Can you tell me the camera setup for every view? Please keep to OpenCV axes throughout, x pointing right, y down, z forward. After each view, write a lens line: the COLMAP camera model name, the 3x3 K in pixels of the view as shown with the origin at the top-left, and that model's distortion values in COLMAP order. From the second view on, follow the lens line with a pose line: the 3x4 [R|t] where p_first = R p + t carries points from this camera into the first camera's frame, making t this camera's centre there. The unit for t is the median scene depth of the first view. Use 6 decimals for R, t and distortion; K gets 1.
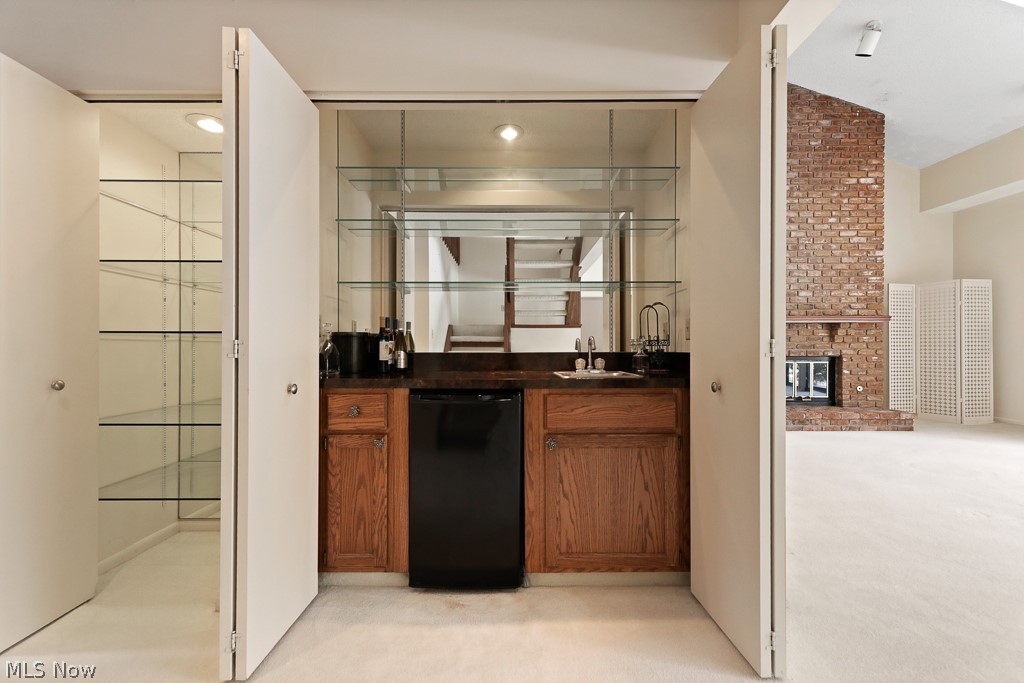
lens RADIAL K [[427.9, 0, 512.5], [0, 427.9, 344.0], [0, 0, 1]] dist [0.013926, -0.000134]
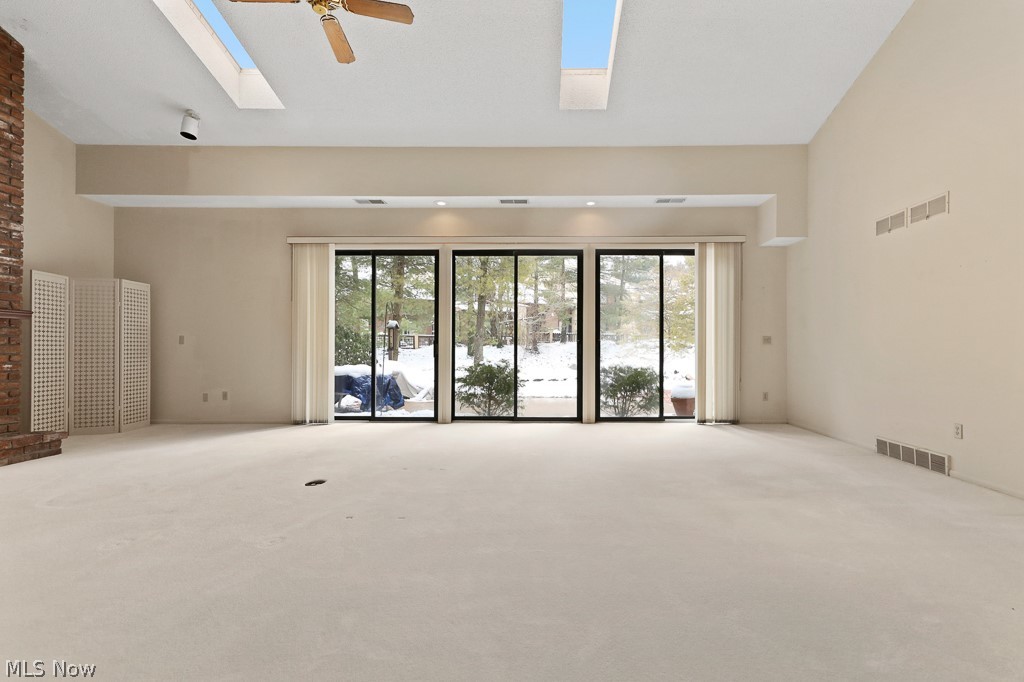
lens RADIAL K [[433.8, 0, 549.3], [0, 433.8, 347.6], [0, 0, 1]] dist [0.002125, -0.000232]
pose [[0.001903, 0.005677, 0.999982, 0.094584], [-0.003715, 0.999977, -0.005670, 0.001256], [-0.999991, -0.003704, 0.001924, 0.069522]]
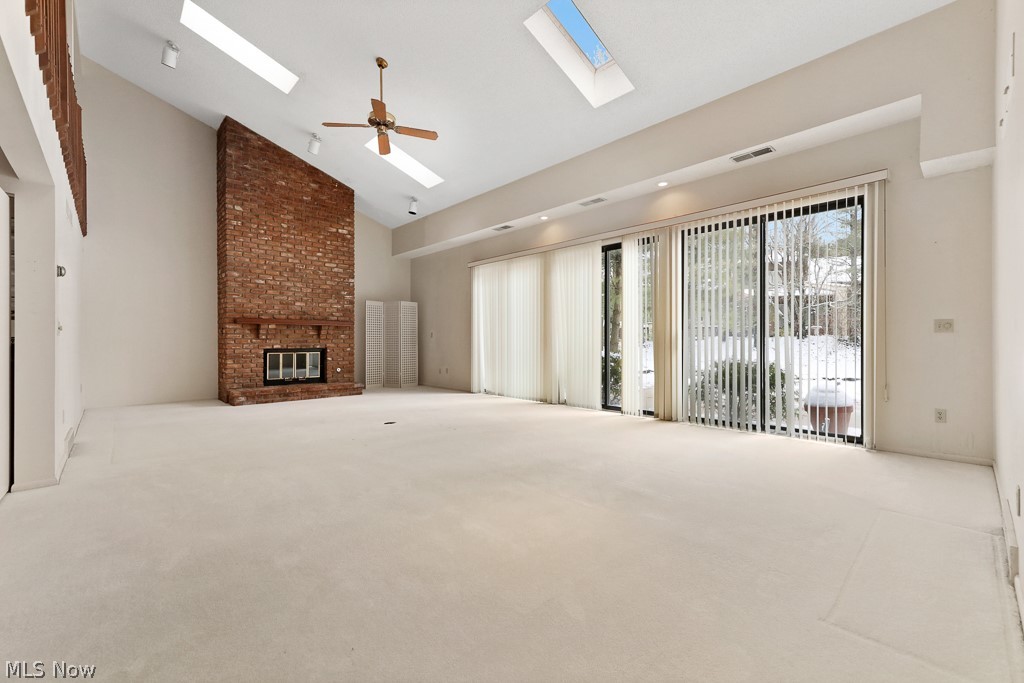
lens RADIAL K [[422.8, 0, 517.7], [0, 422.8, 343.0], [0, 0, 1]] dist [0.002178, 0.000038]
pose [[0.725043, -0.002905, 0.688697, 0.245174], [-0.002642, 0.999972, 0.007000, -0.001382], [-0.688698, -0.006895, 0.725015, -0.487094]]
